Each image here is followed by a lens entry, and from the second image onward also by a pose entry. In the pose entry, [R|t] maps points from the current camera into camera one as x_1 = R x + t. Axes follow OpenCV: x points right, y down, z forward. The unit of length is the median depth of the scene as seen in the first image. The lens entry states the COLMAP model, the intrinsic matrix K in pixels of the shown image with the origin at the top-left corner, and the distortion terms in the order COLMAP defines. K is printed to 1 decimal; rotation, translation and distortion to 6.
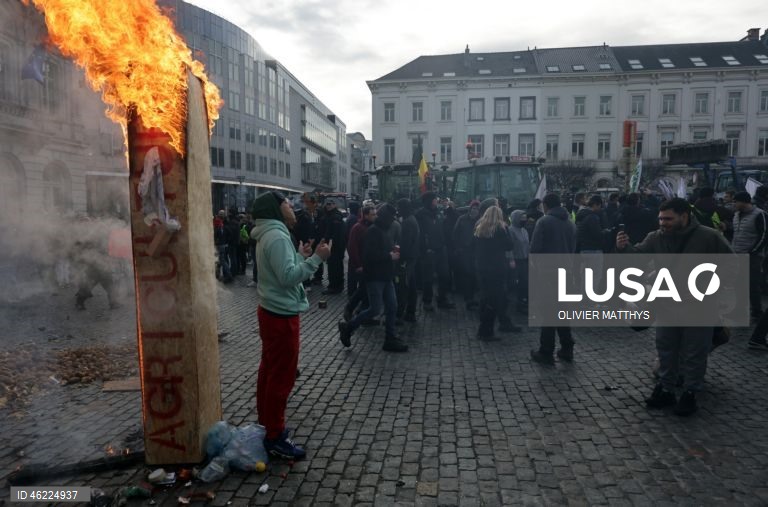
lens RADIAL K [[589.6, 0, 384.0], [0, 589.6, 253.5], [0, 0, 1]] dist [-0.010559, -0.002925]
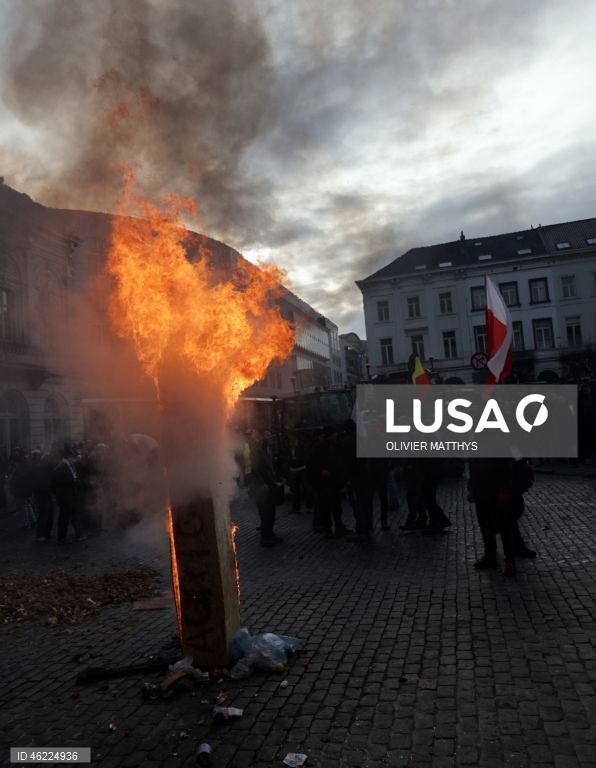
lens RADIAL K [[650.6, 0, 261.7], [0, 650.6, 383.3], [0, 0, 1]] dist [-0.001191, -0.001533]
pose [[0.978876, -0.084348, -0.186245, 0.030929], [0.059994, 0.989334, -0.132740, -0.016042], [0.195455, 0.118762, 0.973495, -0.242854]]
